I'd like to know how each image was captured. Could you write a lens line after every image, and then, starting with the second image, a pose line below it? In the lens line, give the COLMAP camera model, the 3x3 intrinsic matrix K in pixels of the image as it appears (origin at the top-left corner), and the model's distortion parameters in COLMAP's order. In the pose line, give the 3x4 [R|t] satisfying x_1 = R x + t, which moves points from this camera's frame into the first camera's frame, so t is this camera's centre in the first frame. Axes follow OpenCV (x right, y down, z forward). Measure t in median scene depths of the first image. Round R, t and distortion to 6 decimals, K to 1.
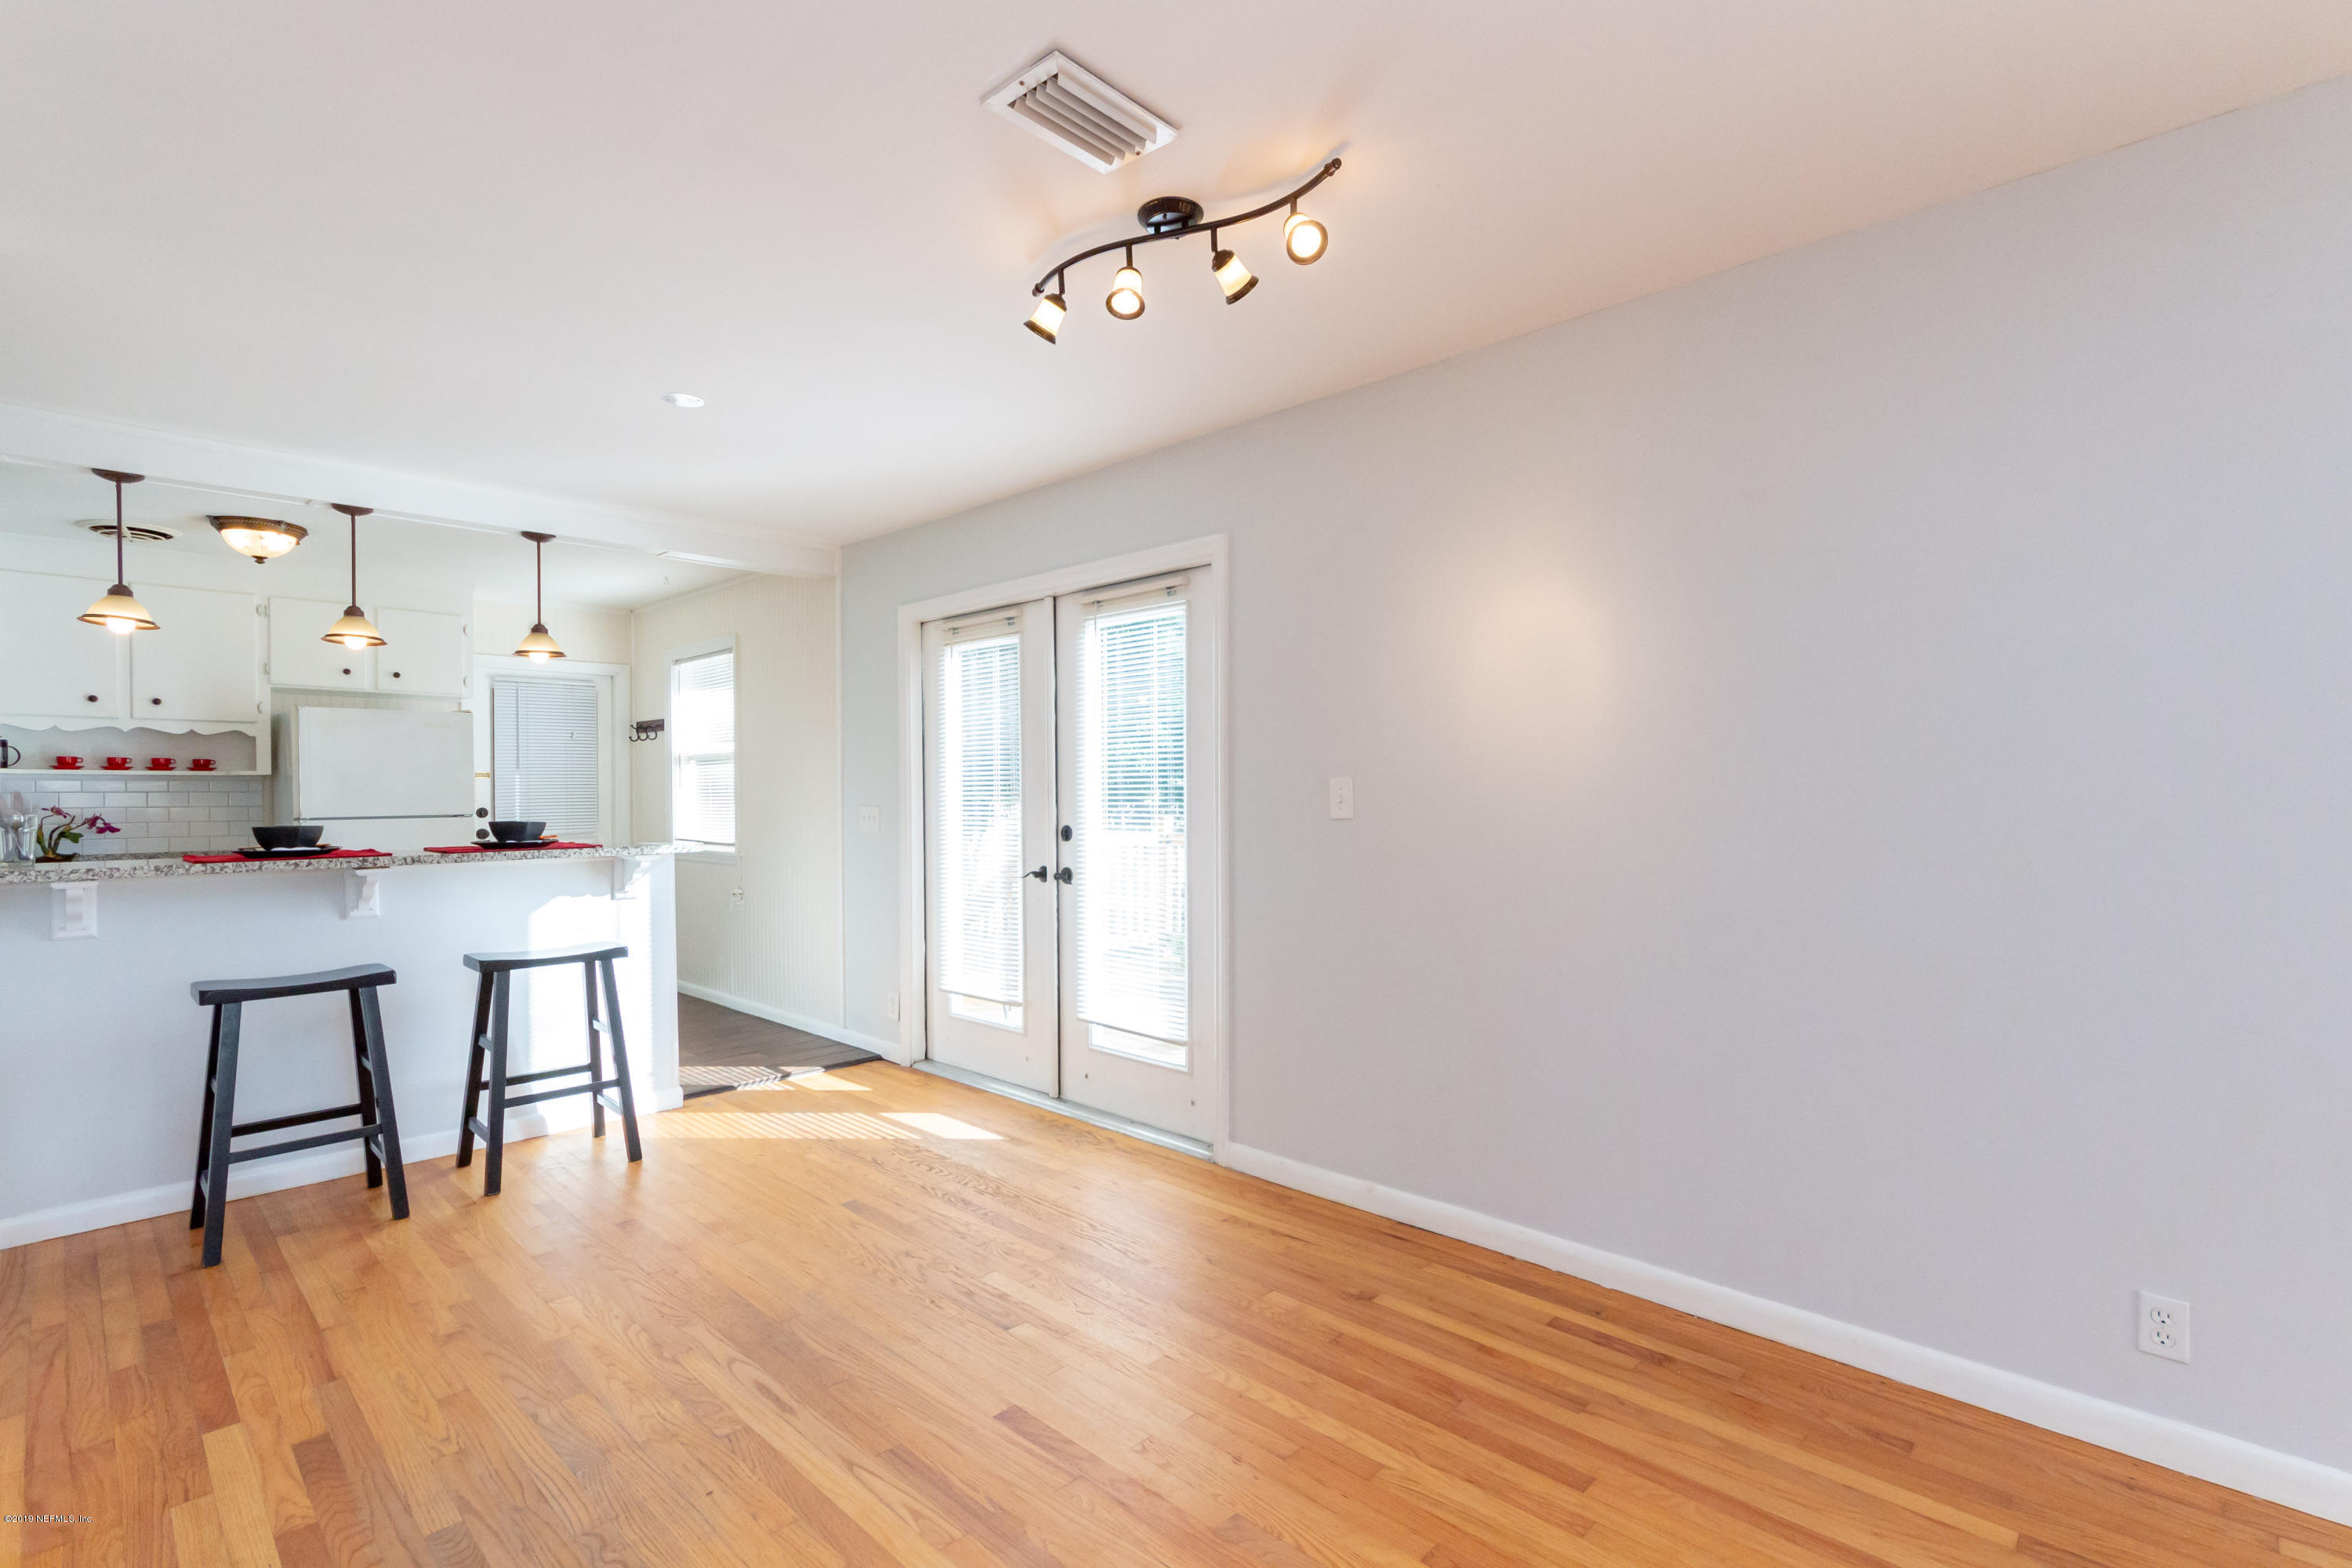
lens RADIAL K [[1029.8, 0, 1179.9], [0, 1029.8, 793.0], [0, 0, 1]] dist [0.001319, 0.000302]
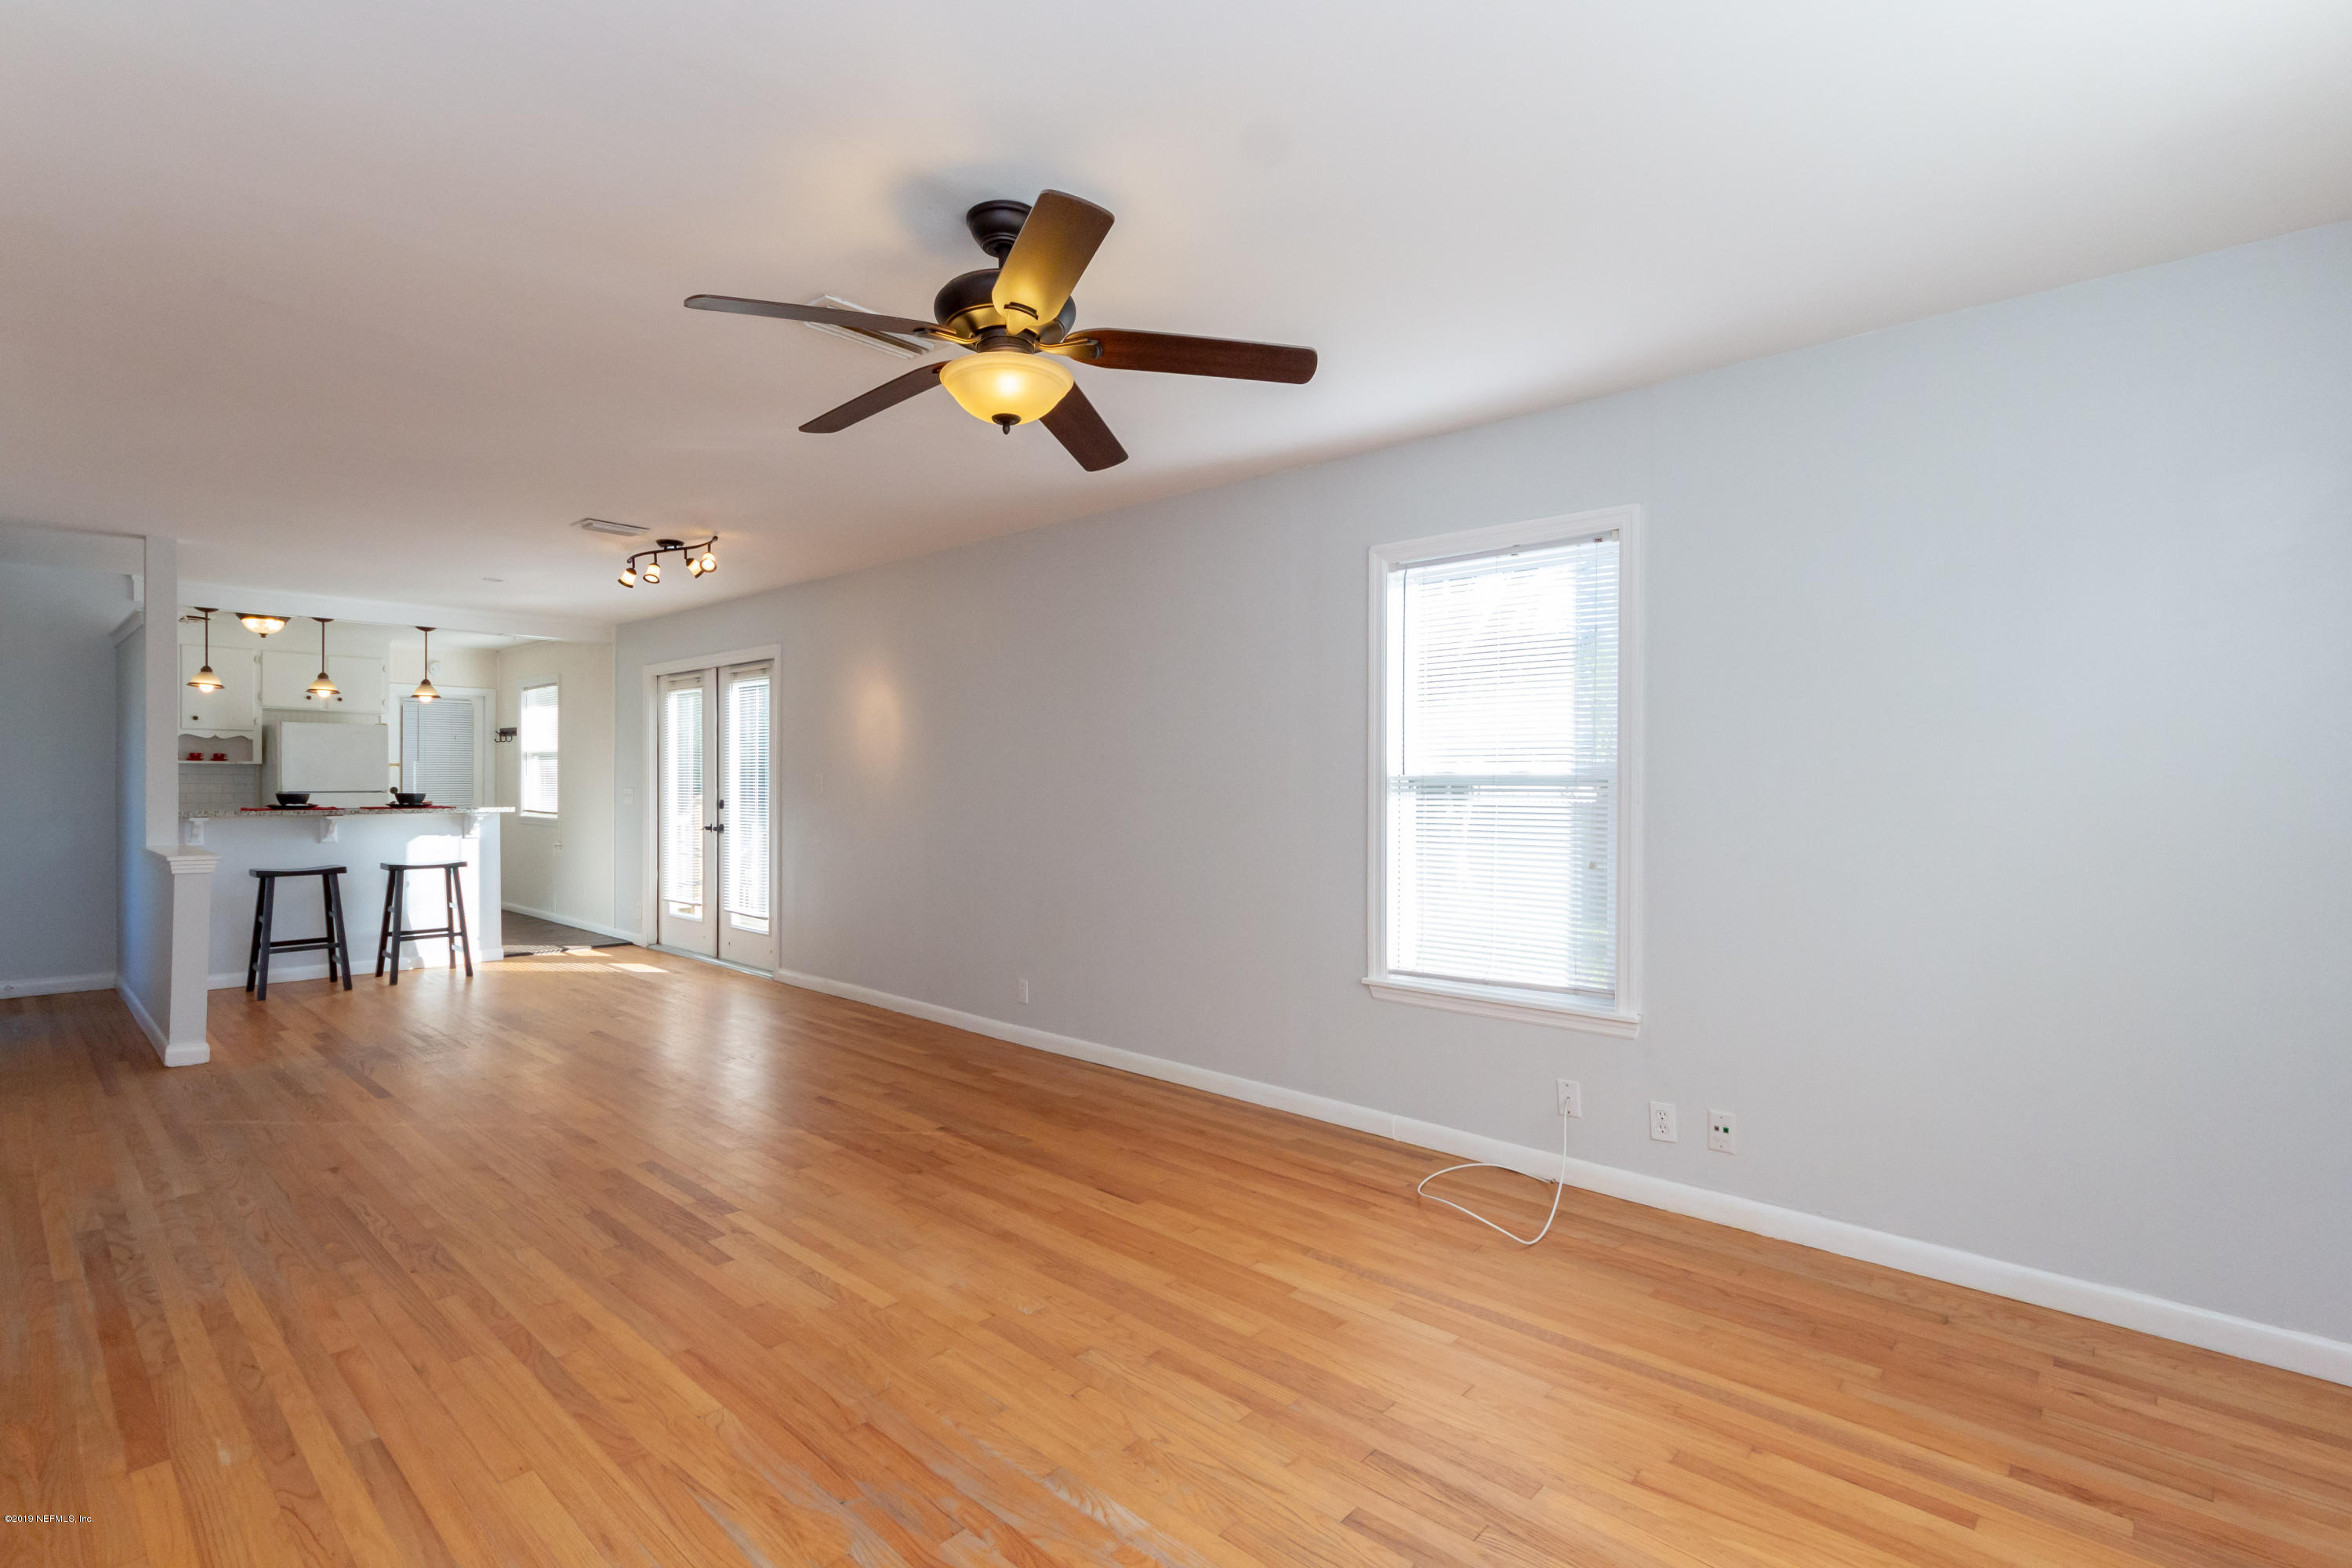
lens RADIAL K [[1062.9, 0, 1078.1], [0, 1062.9, 781.6], [0, 0, 1]] dist [-0.000882, -0.000100]
pose [[0.999554, 0.011562, -0.027550, 0.574926], [-0.011617, 0.999931, -0.001836, -0.003040], [0.027527, 0.002155, 0.999619, -0.825391]]
